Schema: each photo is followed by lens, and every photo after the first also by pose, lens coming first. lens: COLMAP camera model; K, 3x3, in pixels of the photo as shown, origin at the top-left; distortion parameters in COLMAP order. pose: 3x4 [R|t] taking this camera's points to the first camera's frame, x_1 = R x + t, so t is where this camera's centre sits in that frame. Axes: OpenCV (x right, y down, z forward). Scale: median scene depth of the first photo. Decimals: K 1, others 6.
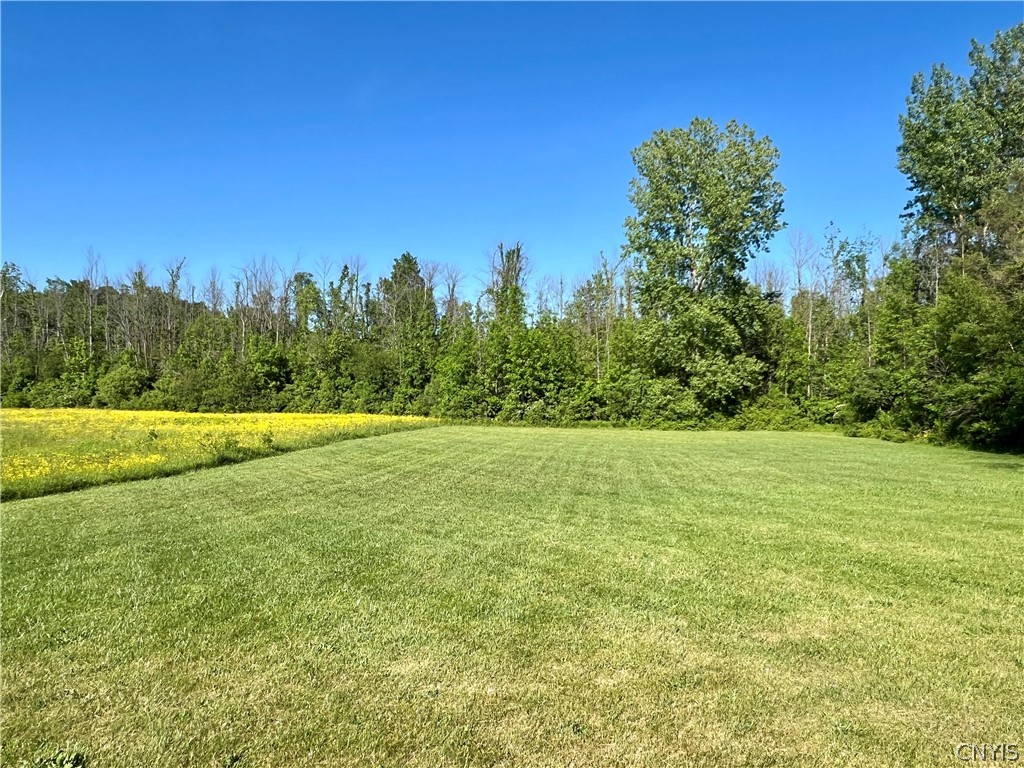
lens RADIAL K [[688.7, 0, 500.9], [0, 688.7, 386.2], [0, 0, 1]] dist [-0.002728, -0.004114]
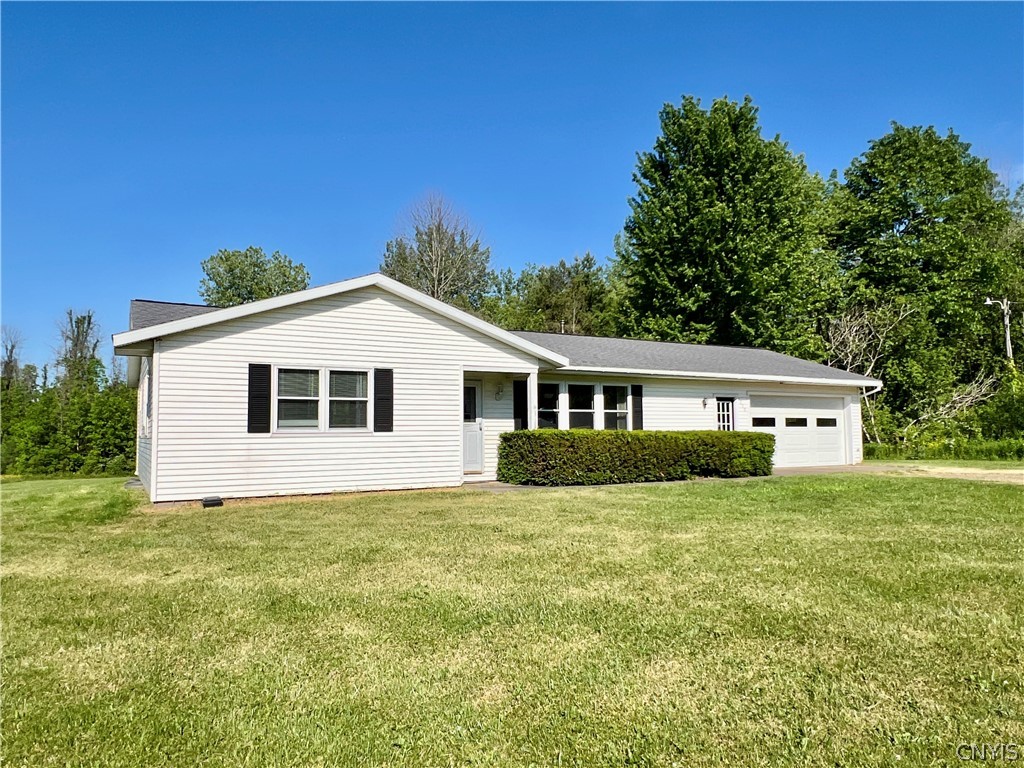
lens RADIAL K [[688.7, 0, 505.9], [0, 688.7, 387.0], [0, 0, 1]] dist [-0.002728, -0.004114]
pose [[0.828876, 0.009366, 0.559353, -0.058516], [0.035491, 0.996965, -0.069285, 0.009035], [-0.558305, 0.077281, 0.826029, -0.379508]]
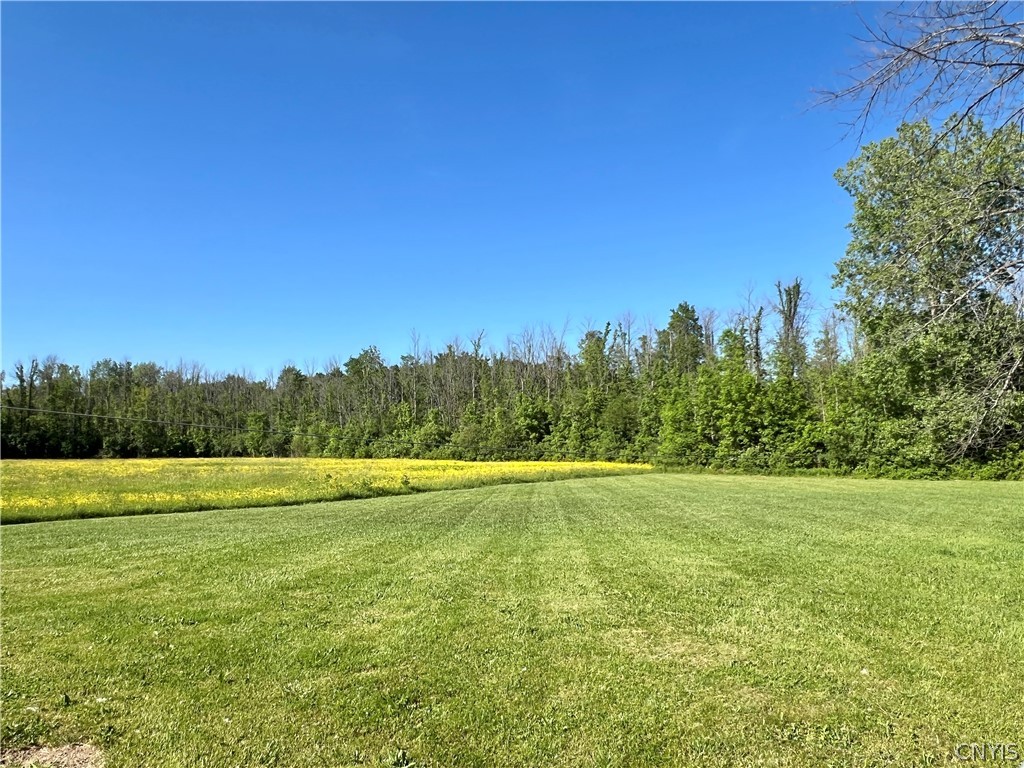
lens RADIAL K [[688.7, 0, 508.1], [0, 688.7, 383.6], [0, 0, 1]] dist [-0.002728, -0.004114]
pose [[0.869699, -0.059441, -0.489990, 0.228176], [0.022513, 0.996466, -0.080923, 0.003043], [0.493069, 0.059347, 0.867964, 0.001436]]
